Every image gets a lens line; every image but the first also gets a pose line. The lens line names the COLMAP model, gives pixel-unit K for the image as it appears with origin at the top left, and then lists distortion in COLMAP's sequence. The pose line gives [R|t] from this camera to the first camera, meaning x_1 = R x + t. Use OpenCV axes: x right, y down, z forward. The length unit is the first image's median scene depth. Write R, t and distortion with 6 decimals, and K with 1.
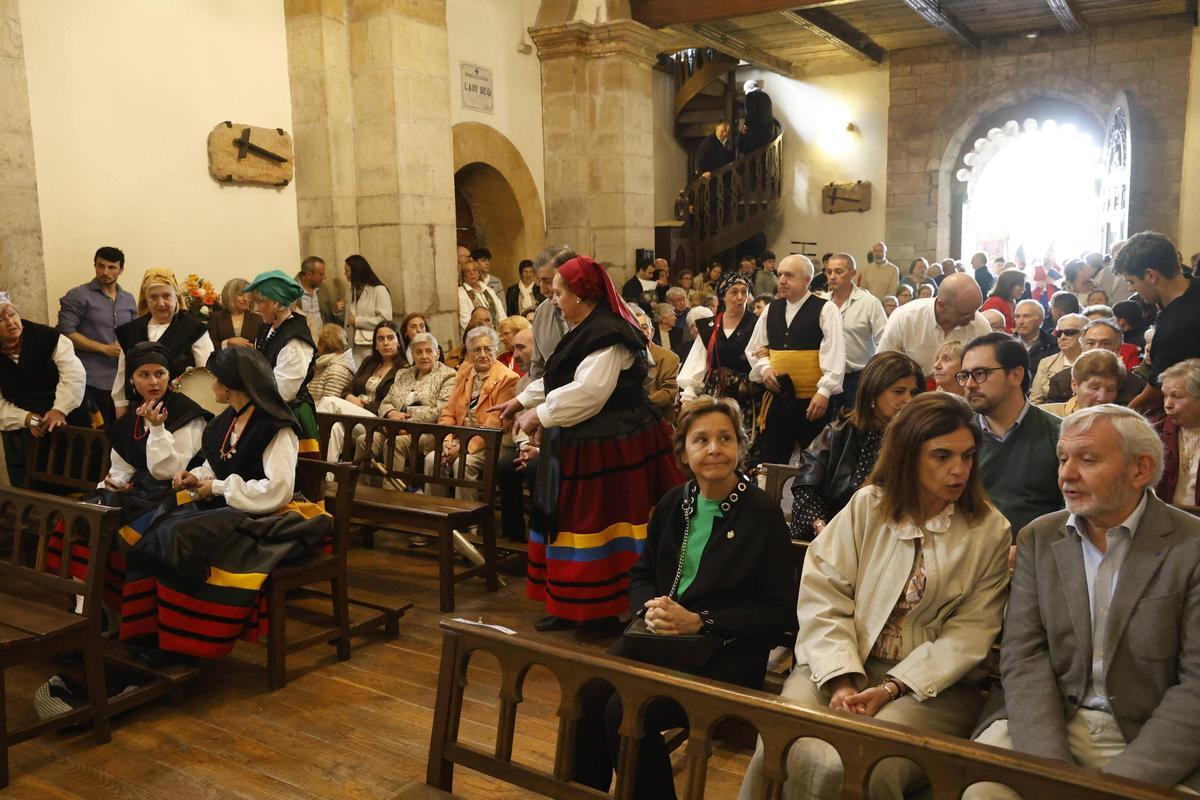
lens RADIAL K [[1068.0, 0, 598.2], [0, 1068.0, 397.6], [0, 0, 1]] dist [-0.058528, 0.112605]
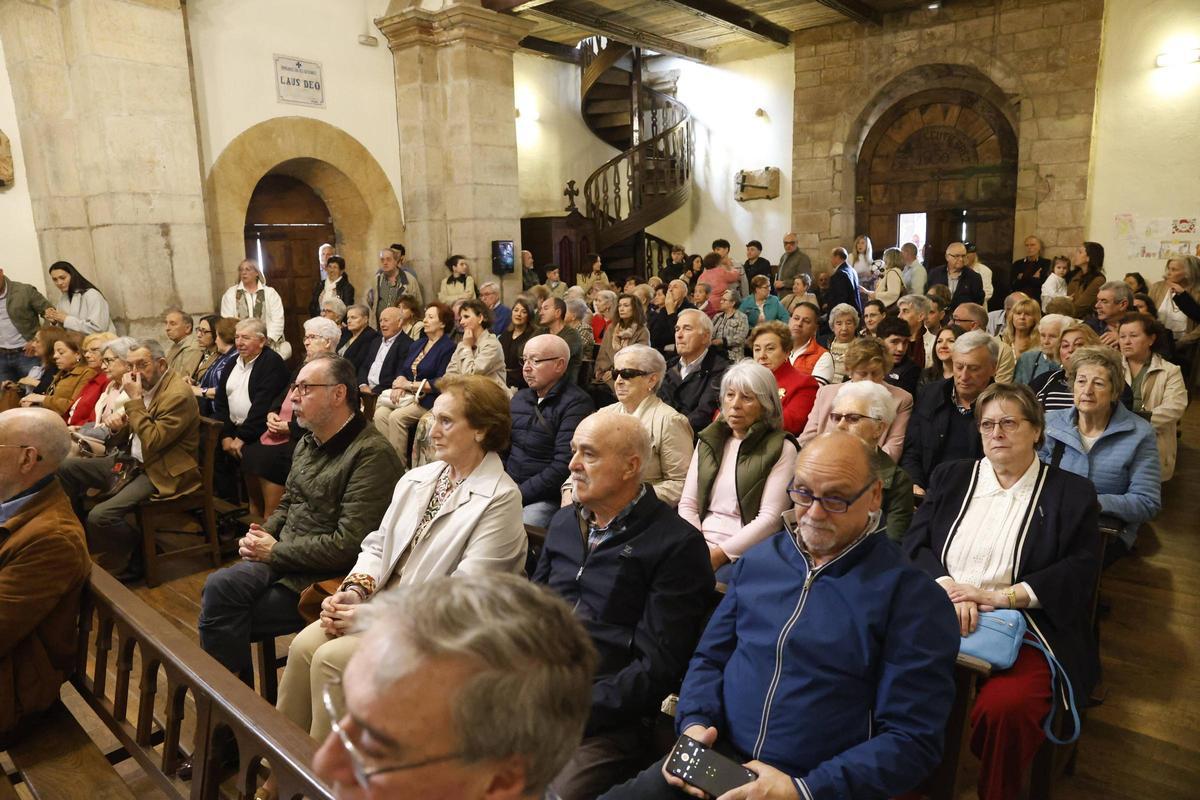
lens RADIAL K [[859.5, 0, 594.5], [0, 859.5, 414.1], [0, 0, 1]] dist [-0.113336, 0.095911]
pose [[0.988219, 0.018910, -0.151871, 0.264329], [-0.008671, 0.997661, 0.067799, -0.035987], [0.152798, -0.065683, 0.986072, 0.237798]]
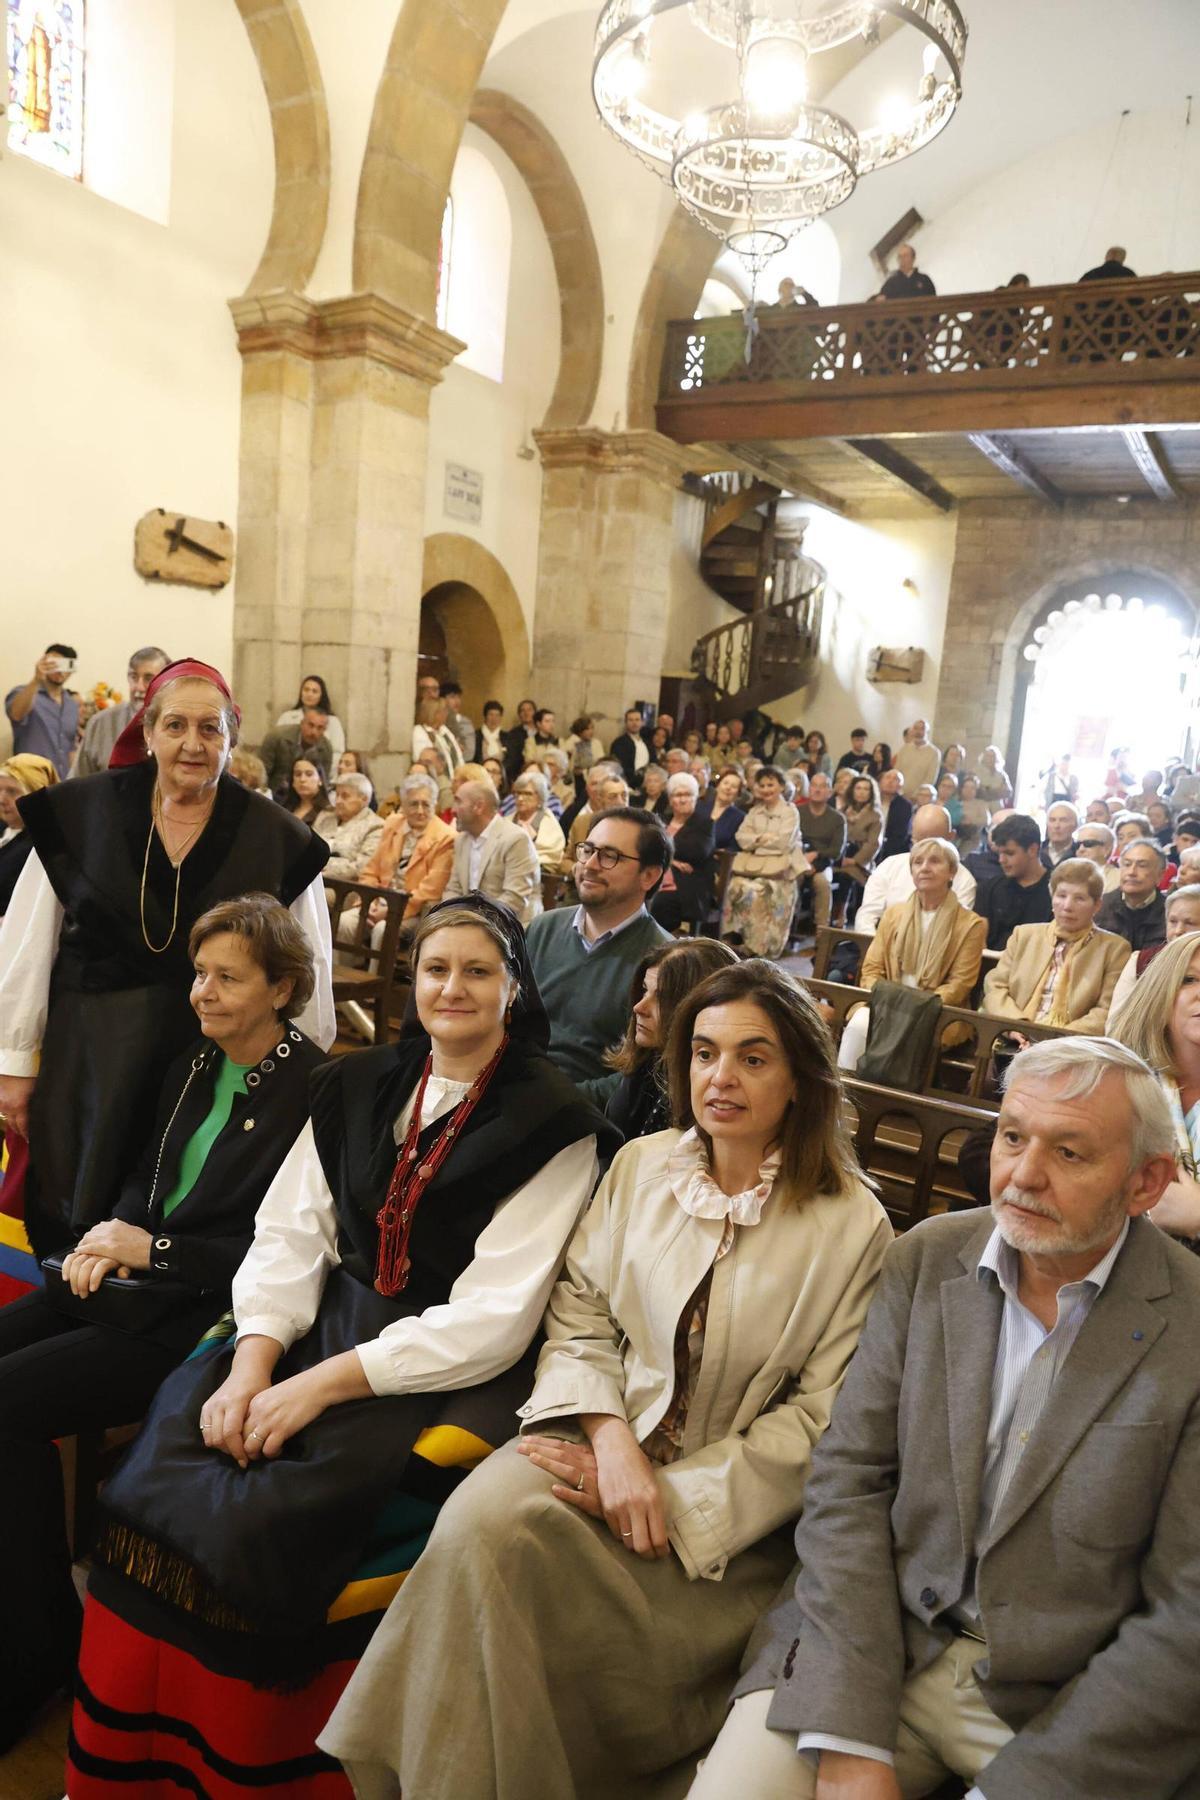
lens RADIAL K [[1282.0, 0, 604.6], [0, 1282.0, 900.4], [0, 0, 1]] dist [-0.114786, 0.093330]
pose [[0.995434, 0.095400, 0.003034, 0.024239], [-0.095440, 0.995257, 0.018815, 0.001144], [-0.001224, -0.019019, 0.999818, -0.014188]]
